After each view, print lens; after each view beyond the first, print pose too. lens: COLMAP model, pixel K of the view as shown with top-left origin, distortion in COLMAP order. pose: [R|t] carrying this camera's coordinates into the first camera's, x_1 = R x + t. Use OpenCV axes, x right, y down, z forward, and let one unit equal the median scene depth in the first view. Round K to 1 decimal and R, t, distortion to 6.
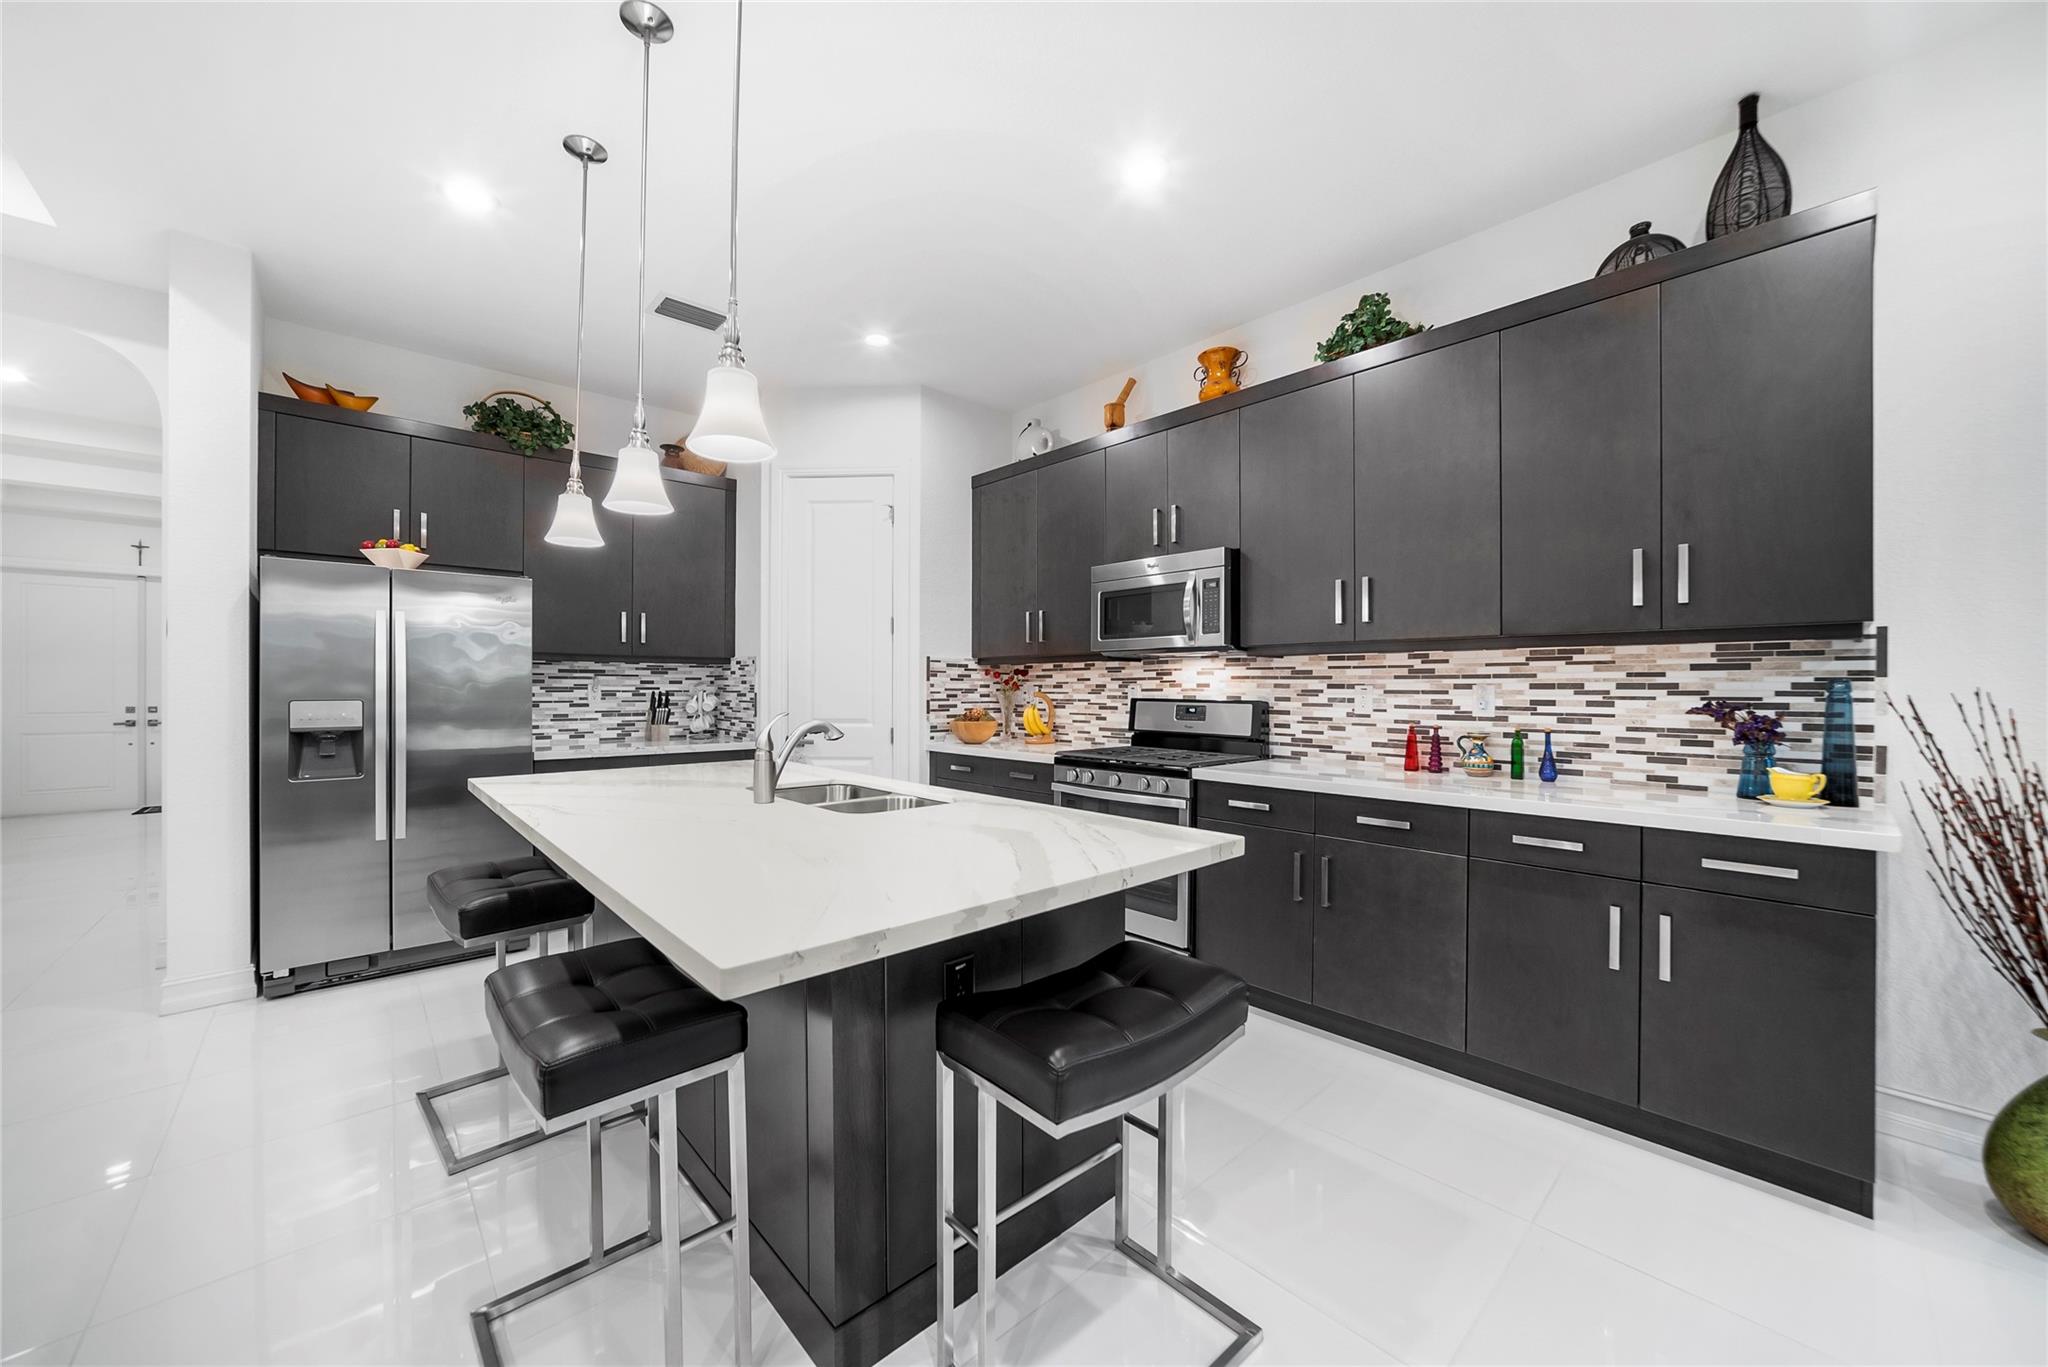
lens RADIAL K [[762.0, 0, 1011.1], [0, 762.0, 689.5], [0, 0, 1]] dist [-0.029164, 0.009273]
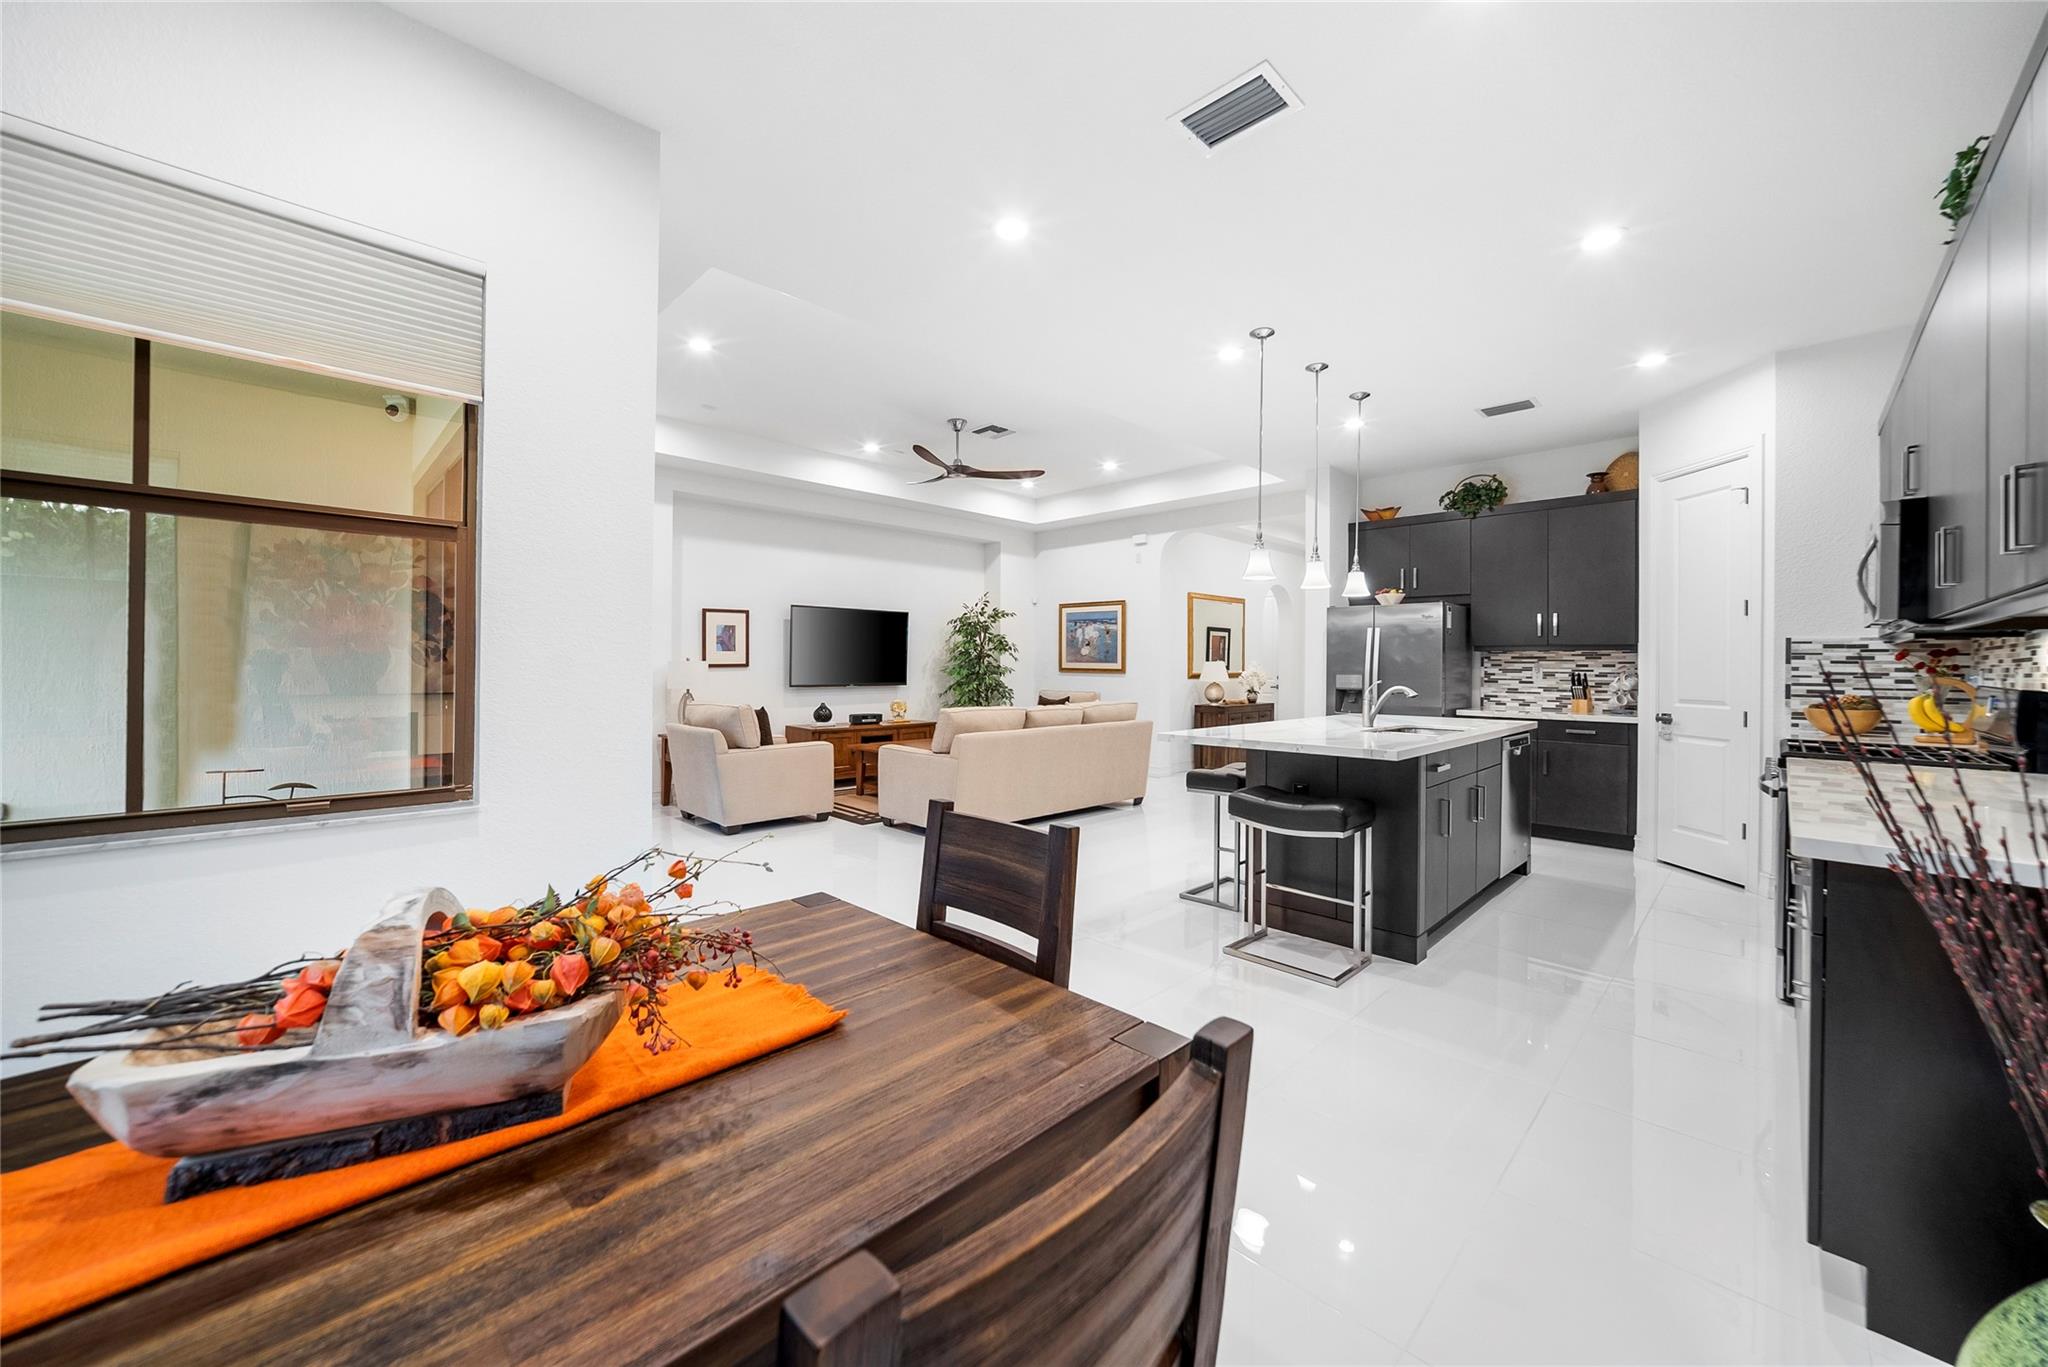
lens RADIAL K [[762.0, 0, 1042.2], [0, 762.0, 668.1], [0, 0, 1]] dist [-0.029164, 0.009273]
pose [[0.070346, 0.001409, -0.997522, 0.971142], [-0.009745, 0.999952, 0.000725, 0.002807], [0.997475, 0.009670, 0.070357, 0.023659]]
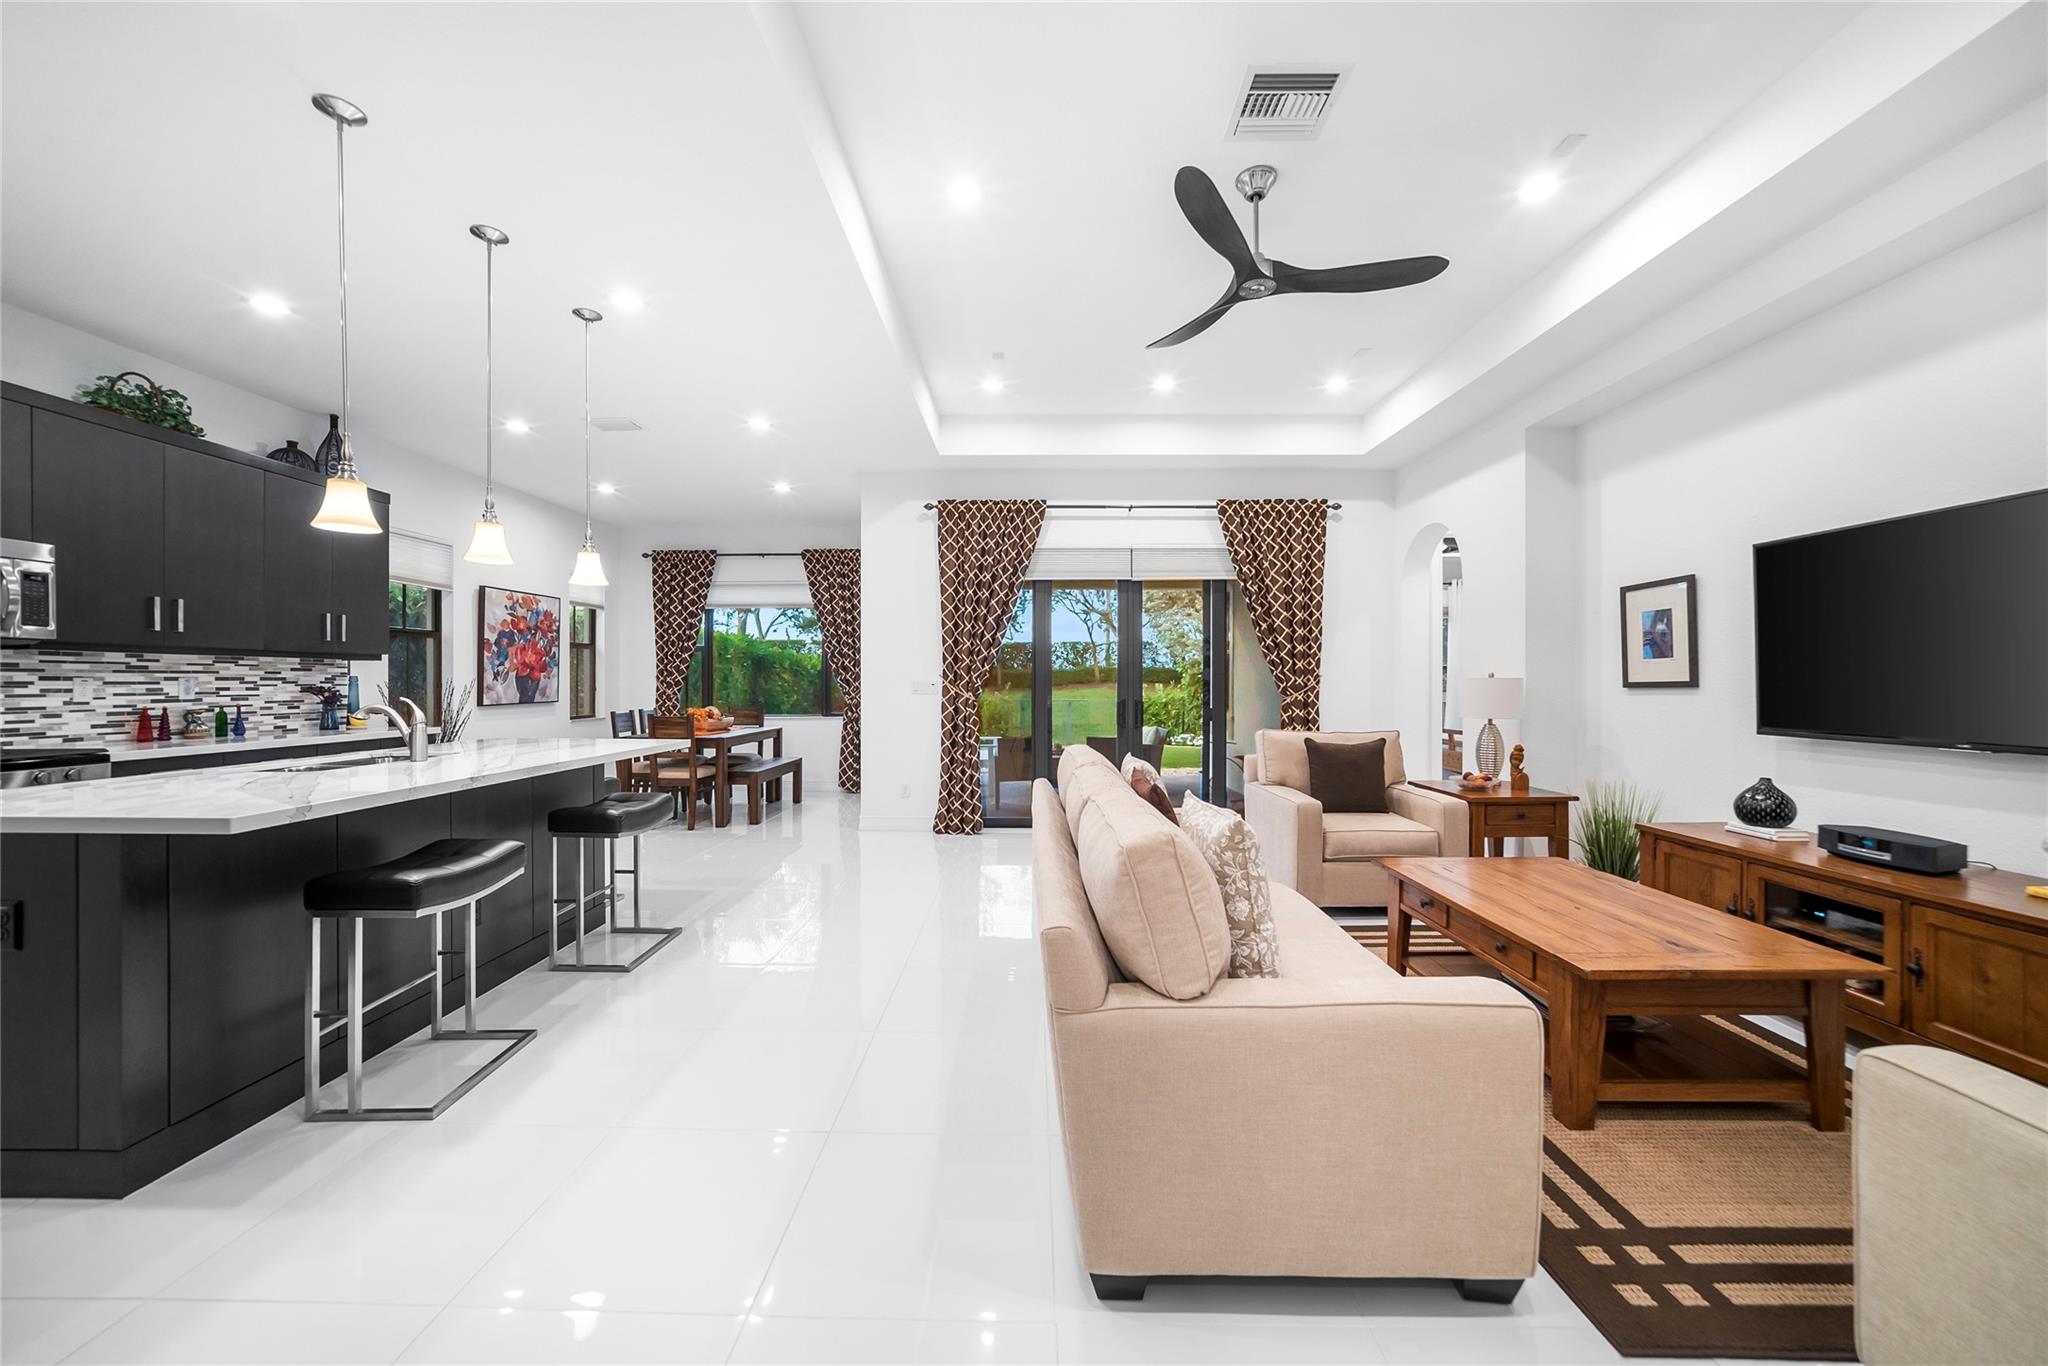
lens RADIAL K [[762.0, 0, 1010.9], [0, 762.0, 683.3], [0, 0, 1]] dist [-0.029164, 0.009273]
pose [[-0.723576, -0.004019, 0.690233, -1.312417], [-0.000073, 0.999983, 0.005746, -0.003219], [-0.690245, 0.004107, -0.723564, 0.794166]]
